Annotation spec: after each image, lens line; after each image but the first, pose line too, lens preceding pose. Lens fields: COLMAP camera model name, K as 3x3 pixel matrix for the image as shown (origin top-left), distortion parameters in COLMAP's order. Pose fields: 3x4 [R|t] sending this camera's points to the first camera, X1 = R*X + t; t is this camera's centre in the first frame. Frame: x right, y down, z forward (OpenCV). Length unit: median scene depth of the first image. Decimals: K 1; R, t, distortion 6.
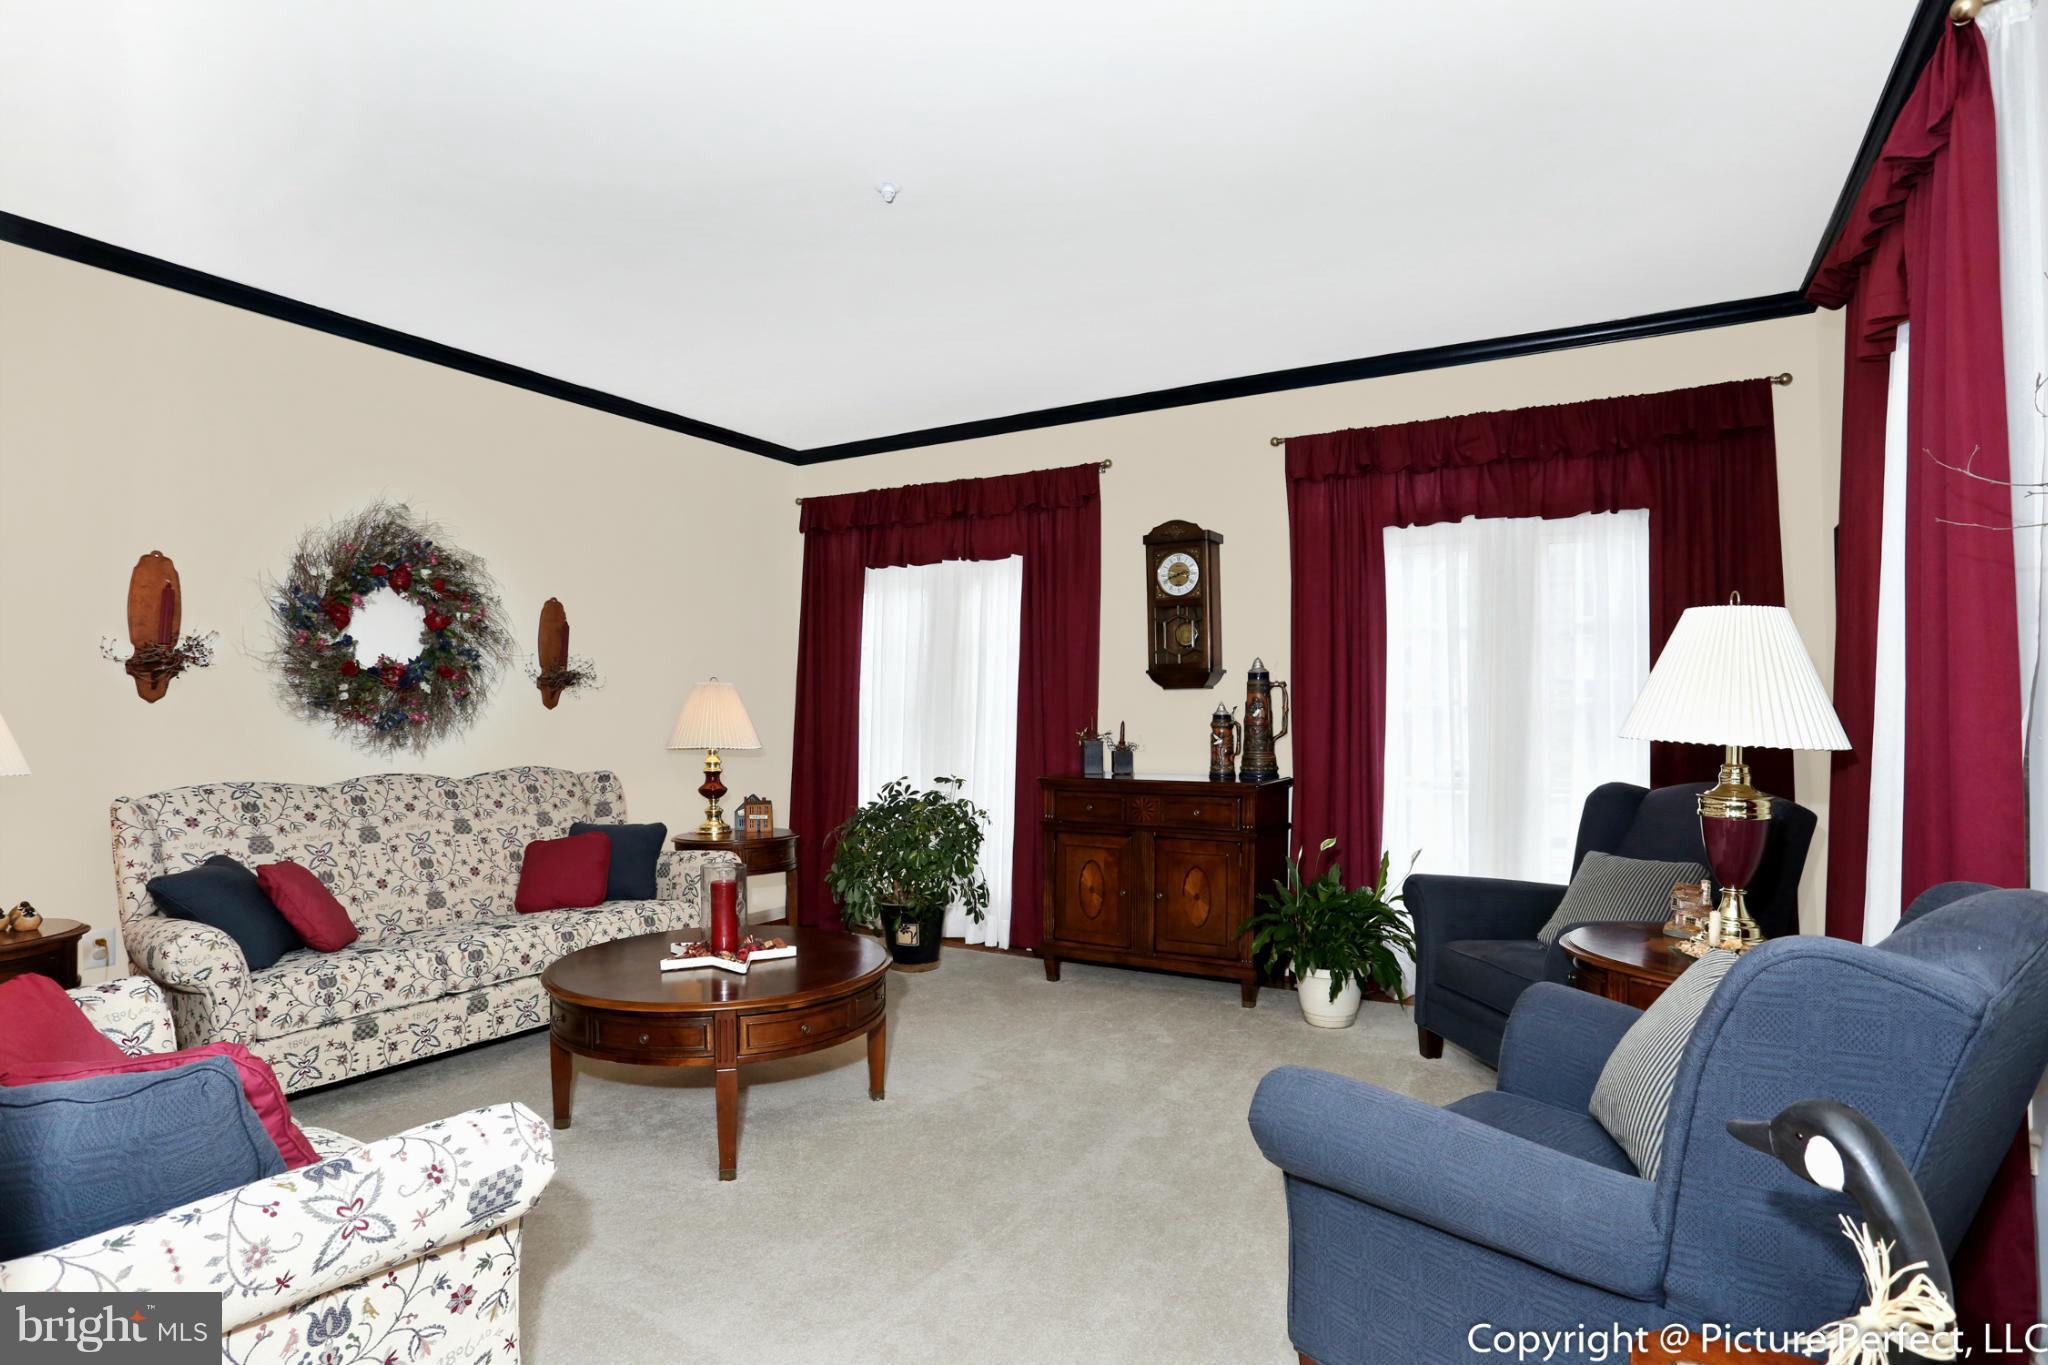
lens RADIAL K [[1030.1, 0, 1011.9], [0, 1030.1, 689.7], [0, 0, 1]] dist [-0.042779, -0.000413]
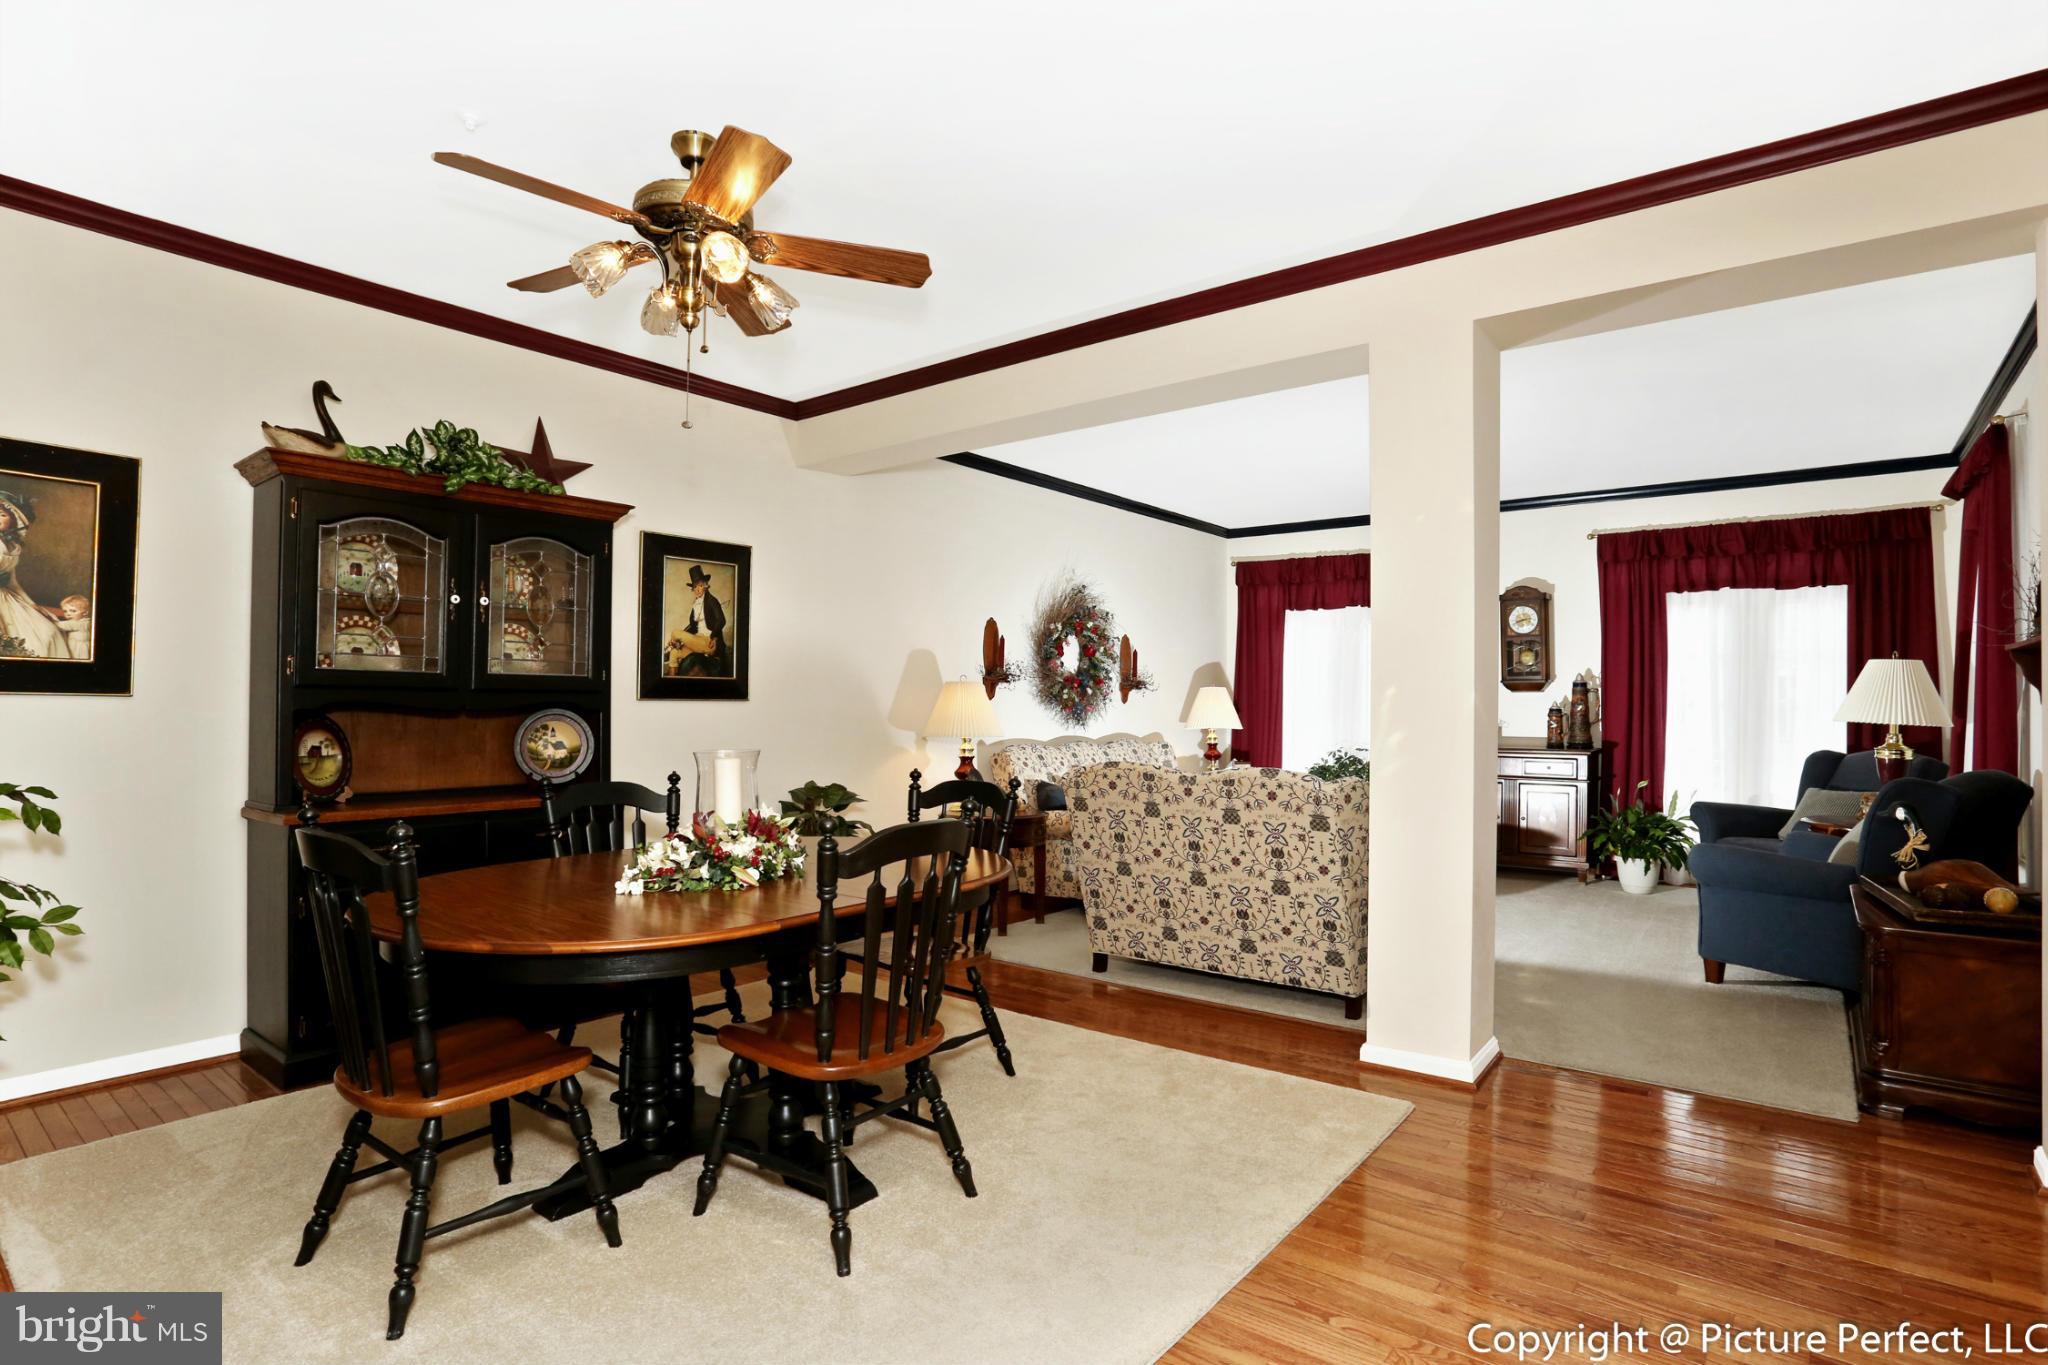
lens RADIAL K [[1060.9, 0, 1024.0], [0, 1060.9, 682.5], [0, 0, 1]] dist [-0.002907, -0.000736]
pose [[0.995574, 0.004783, -0.093863, -0.515017], [-0.004672, 0.999988, 0.001401, -0.015975], [0.093869, -0.000956, 0.995584, -0.800617]]
